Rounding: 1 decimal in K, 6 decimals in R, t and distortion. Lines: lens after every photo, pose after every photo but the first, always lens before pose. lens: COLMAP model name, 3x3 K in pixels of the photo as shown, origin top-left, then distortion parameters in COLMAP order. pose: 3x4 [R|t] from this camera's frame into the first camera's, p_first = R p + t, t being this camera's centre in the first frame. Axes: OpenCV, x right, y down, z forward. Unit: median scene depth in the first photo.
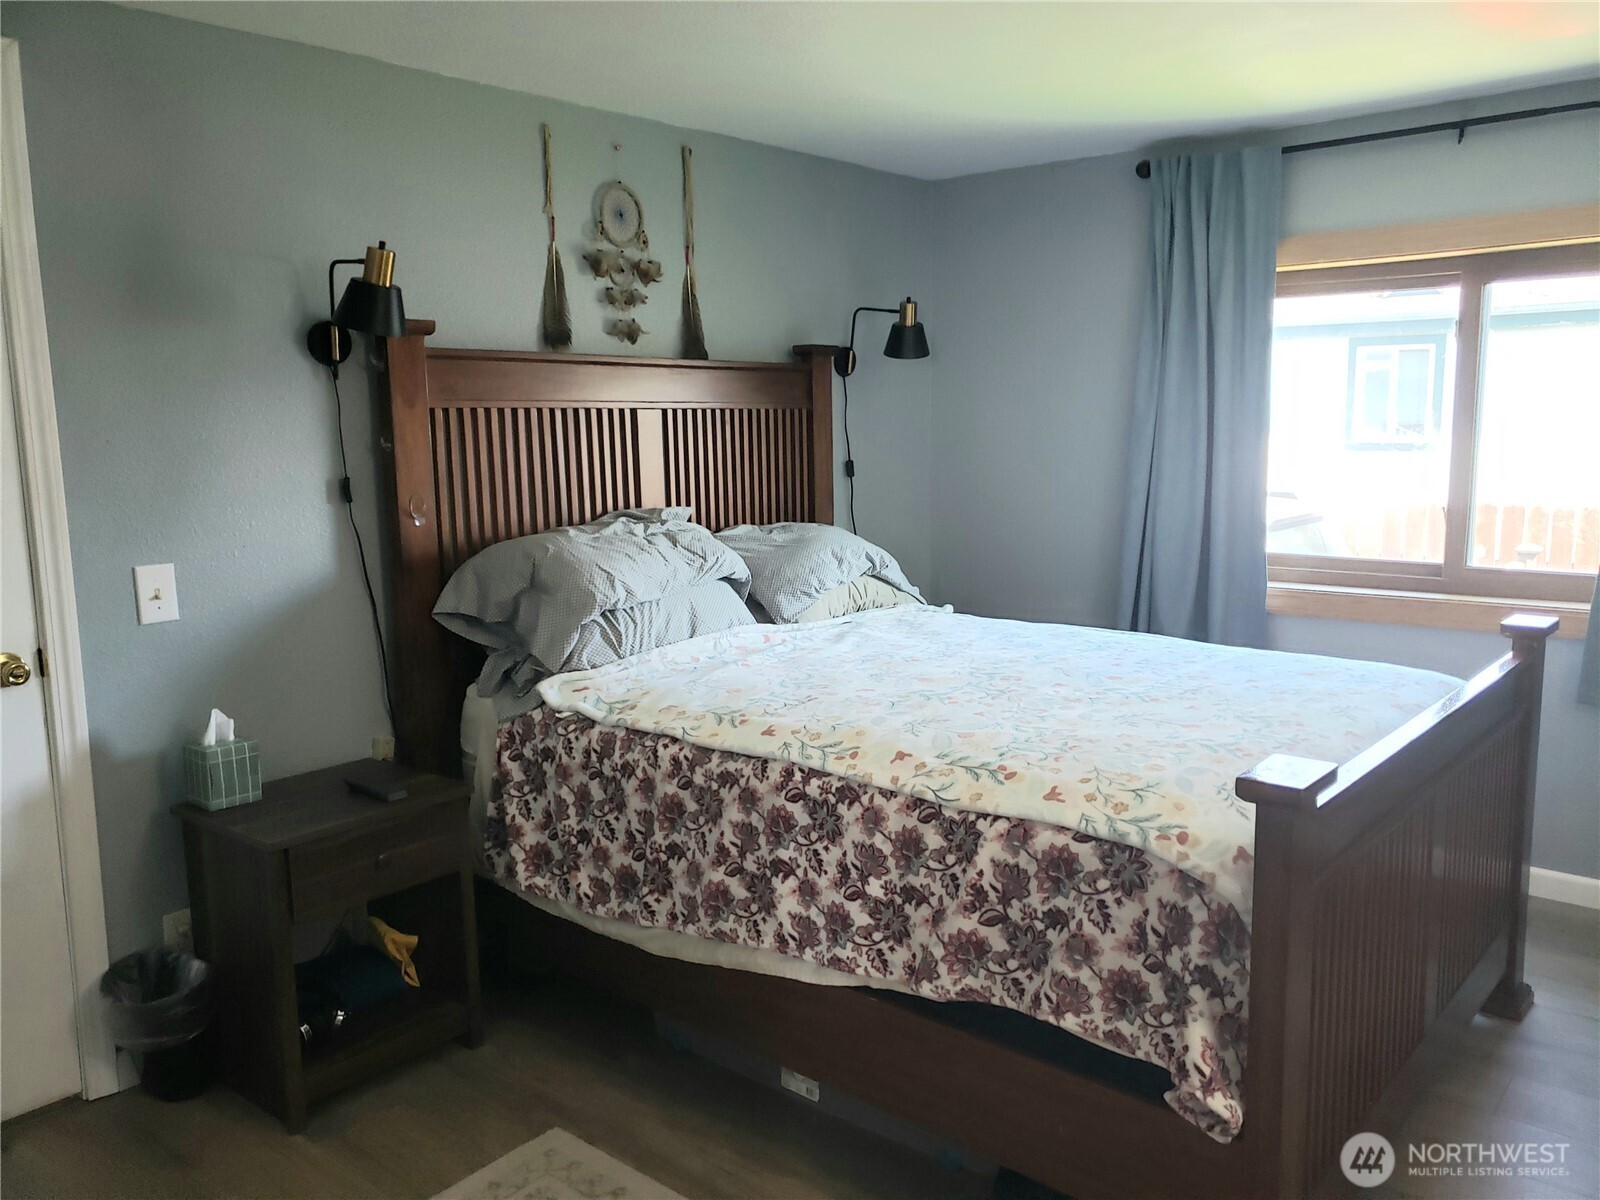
lens RADIAL K [[1234.8, 0, 799.1], [0, 1234.8, 590.8], [0, 0, 1]] dist [0.031984, -0.018102]
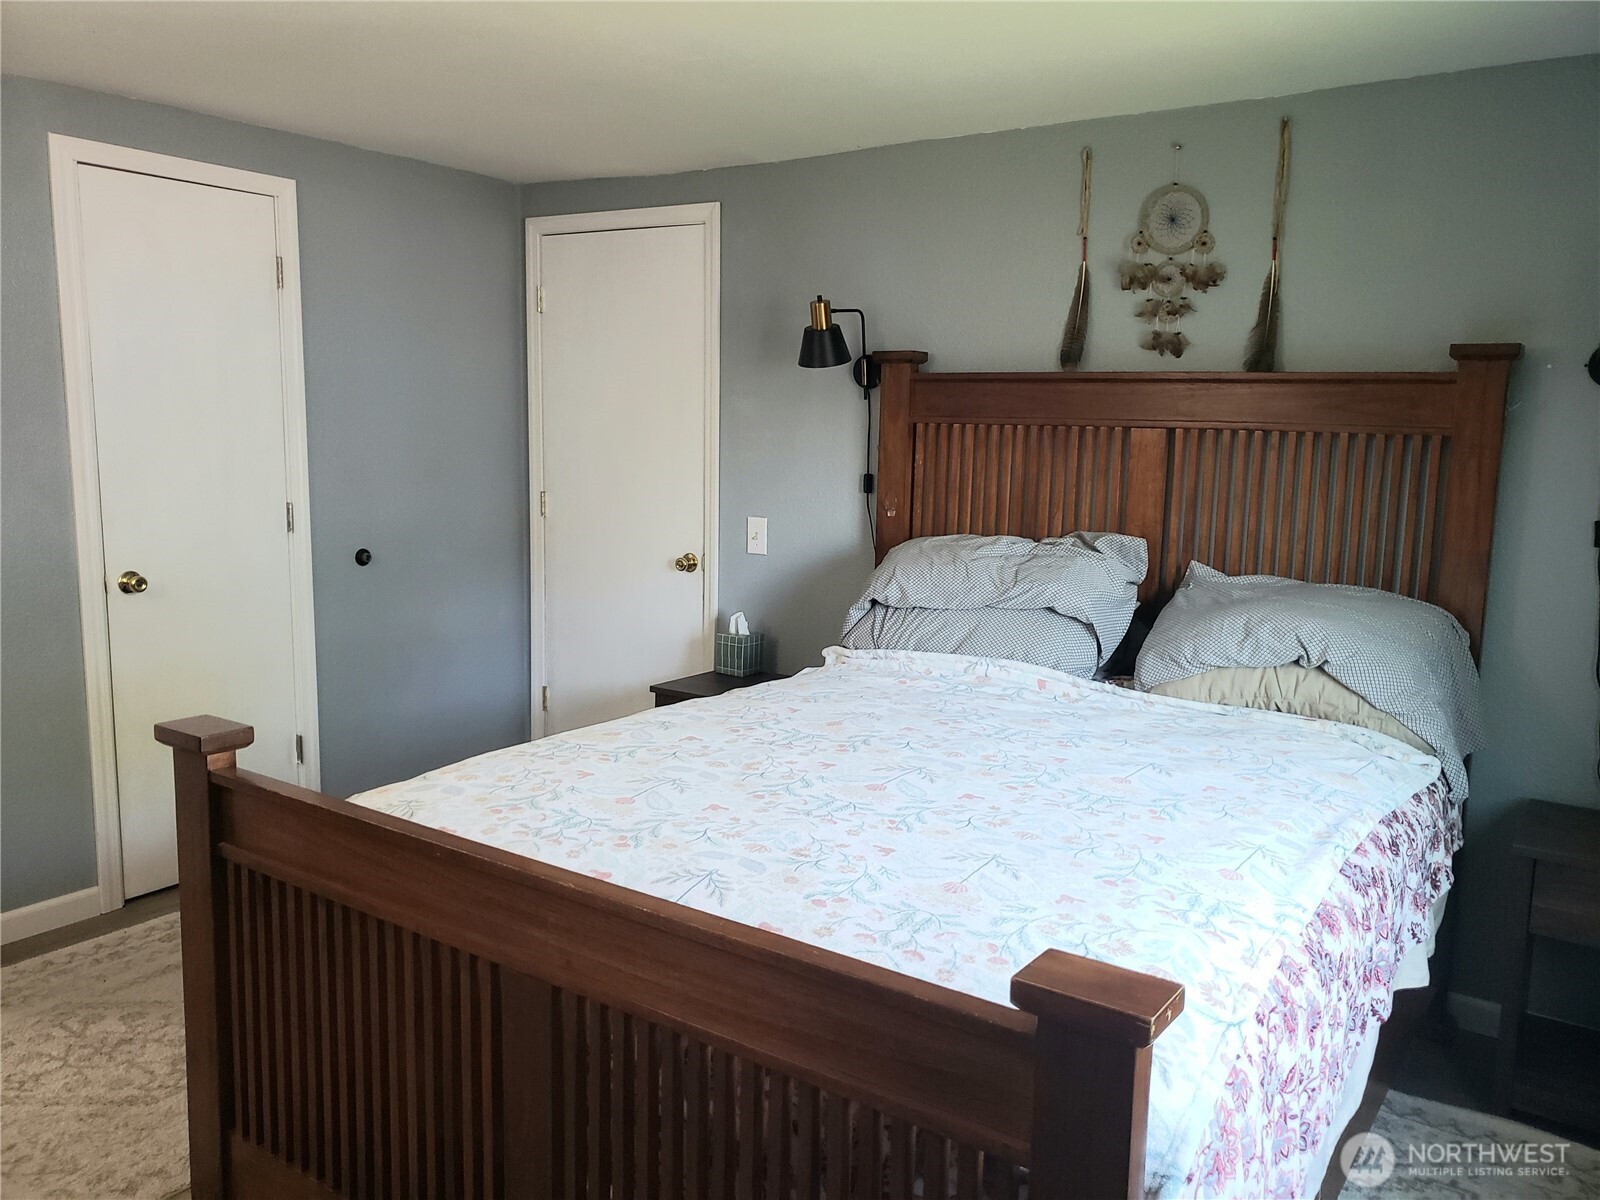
lens RADIAL K [[1234.8, 0, 808.6], [0, 1234.8, 596.9], [0, 0, 1]] dist [0.031984, -0.018102]
pose [[0.114705, 0.158267, -0.980711, 1.057949], [-0.164256, 0.976660, 0.138401, -0.151379], [0.979726, 0.145213, 0.138025, 0.877181]]
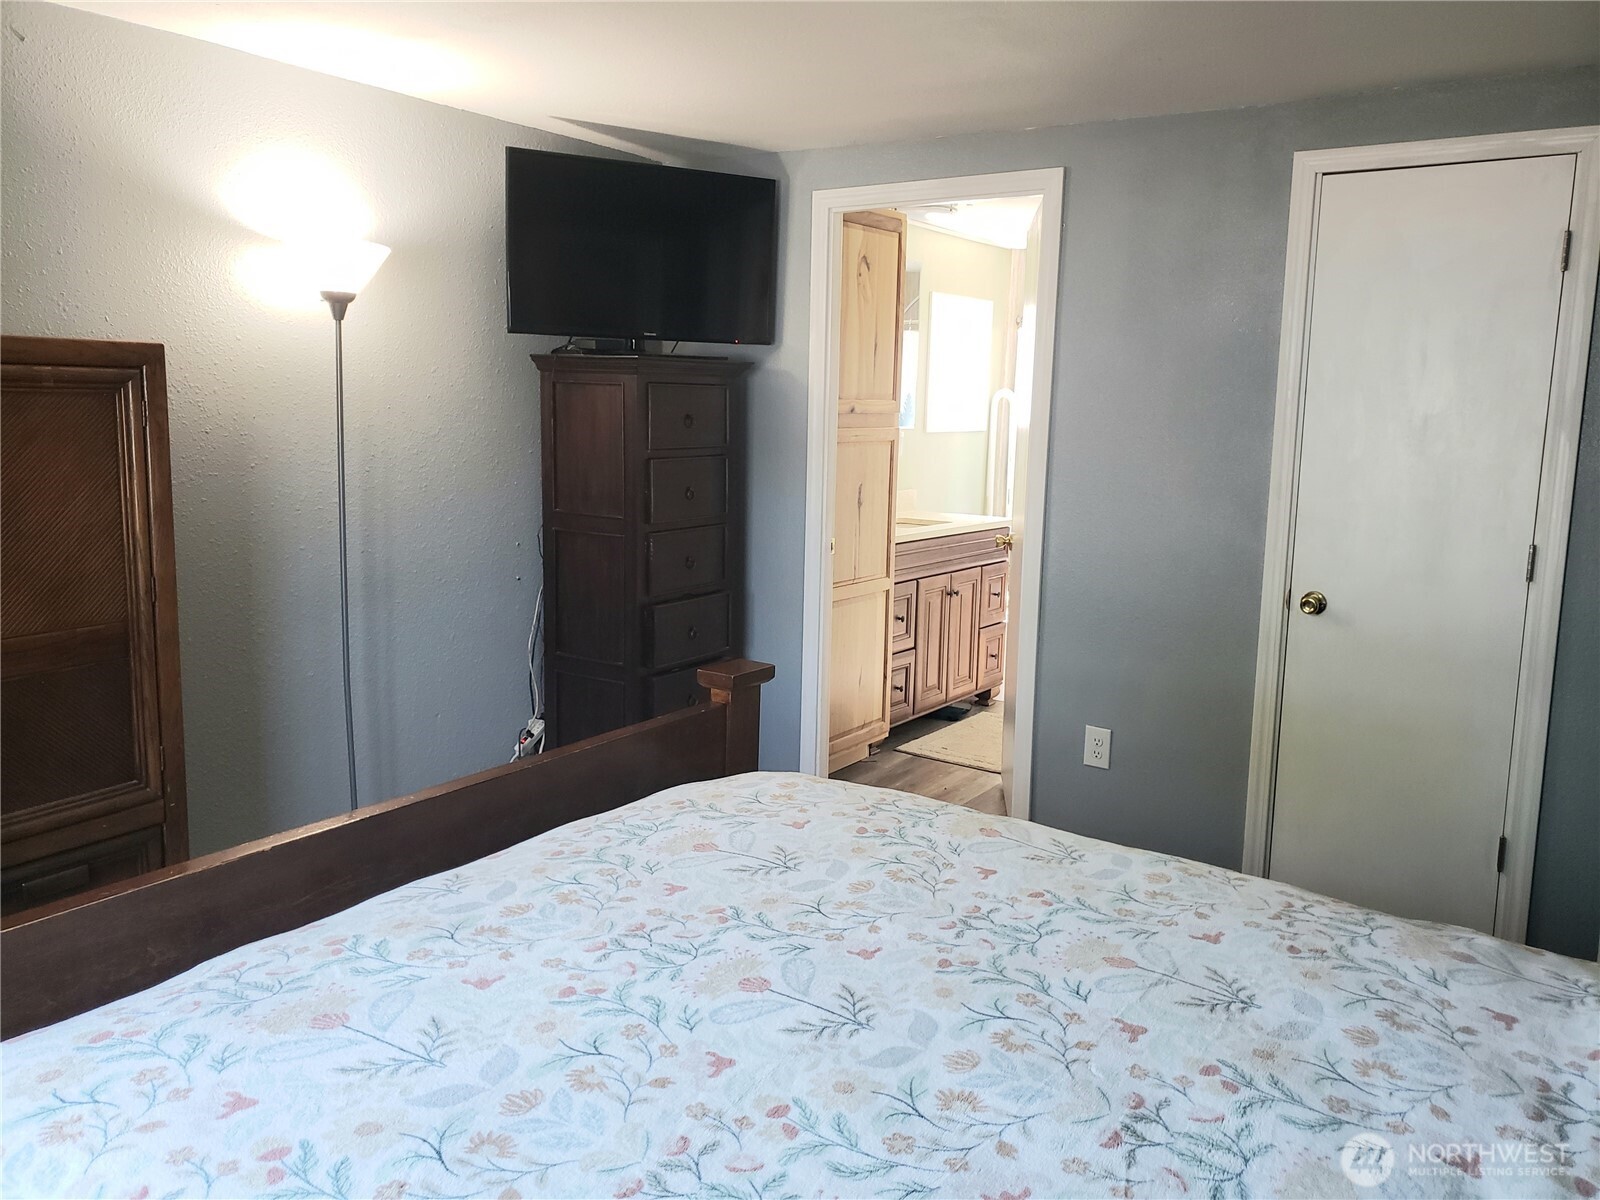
lens RADIAL K [[1234.8, 0, 816.5], [0, 1234.8, 589.7], [0, 0, 1]] dist [0.031984, -0.018102]
pose [[-0.991979, 0.006711, -0.126228, 0.321909], [-0.030987, 0.955212, 0.294297, -0.238775], [0.122549, 0.295847, -0.947342, 1.504595]]
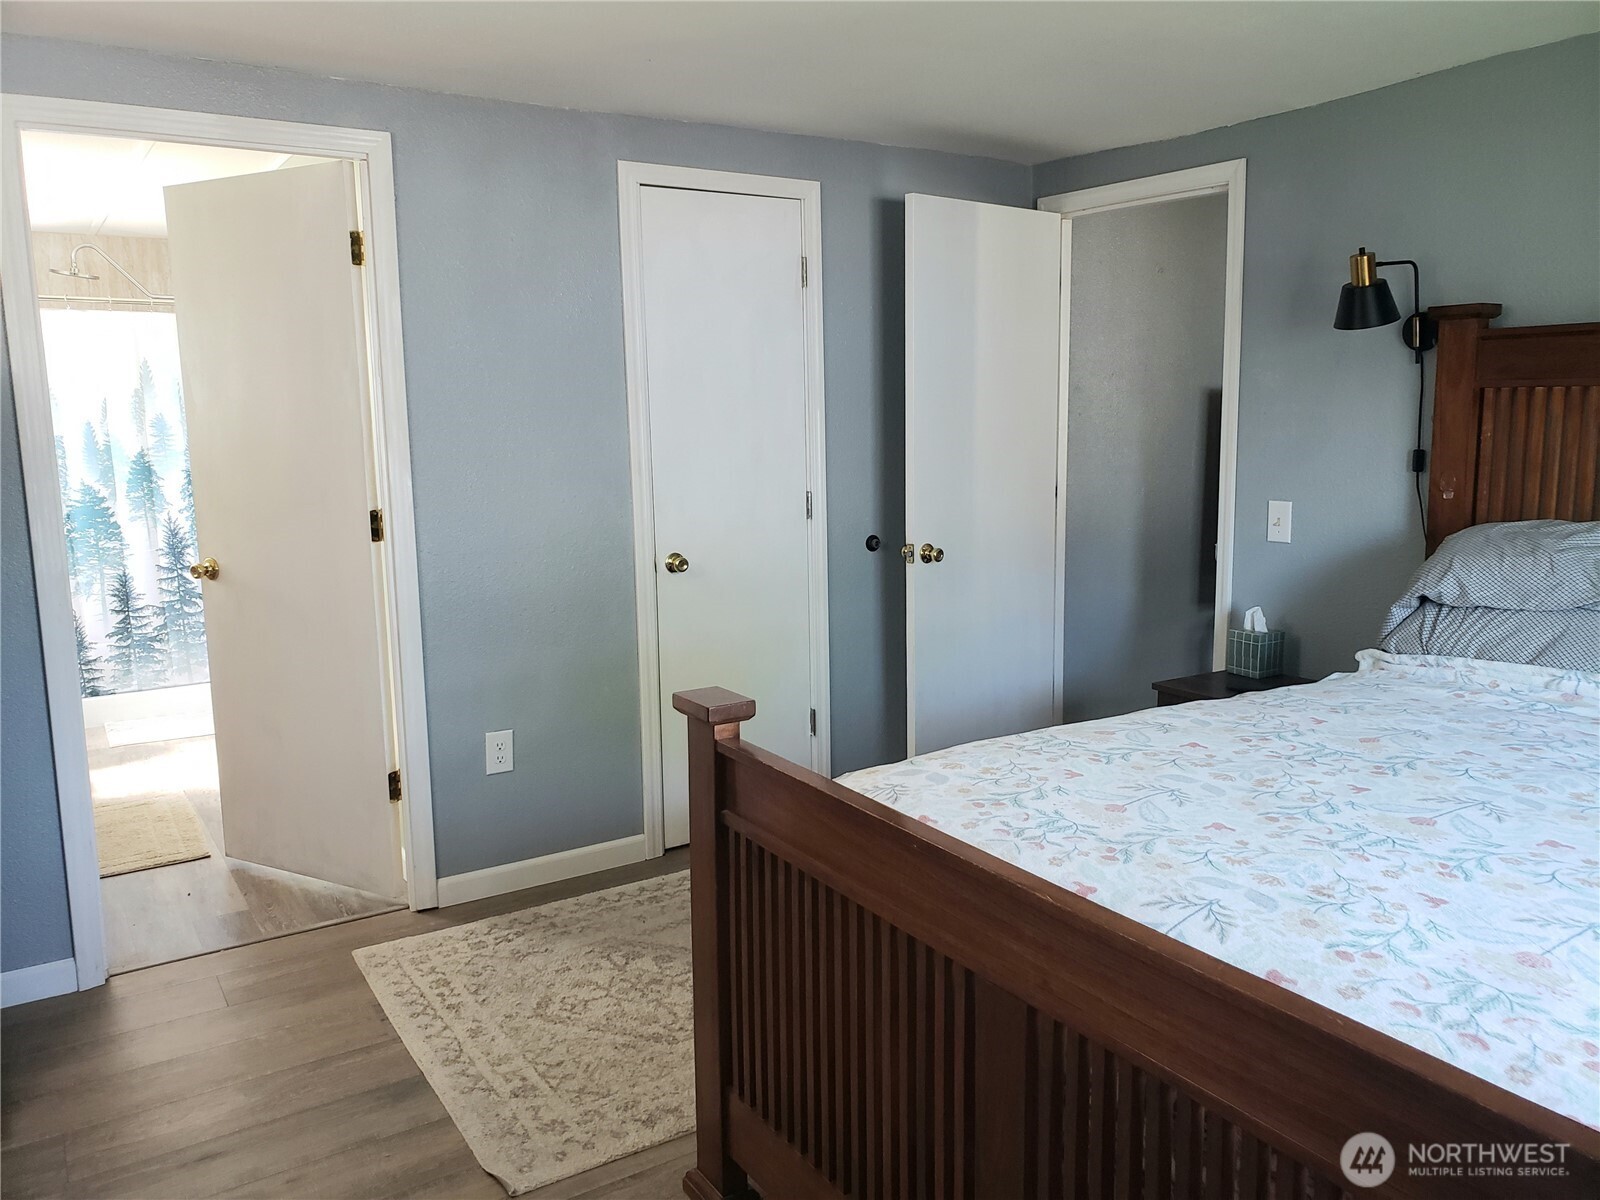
lens RADIAL K [[1234.8, 0, 832.2], [0, 1234.8, 576.1], [0, 0, 1]] dist [0.031984, -0.018102]
pose [[-0.269677, 0.147579, -0.951575, 1.000613], [-0.123809, 0.974671, 0.186249, -0.140969], [0.954958, 0.168040, -0.244575, 0.886423]]
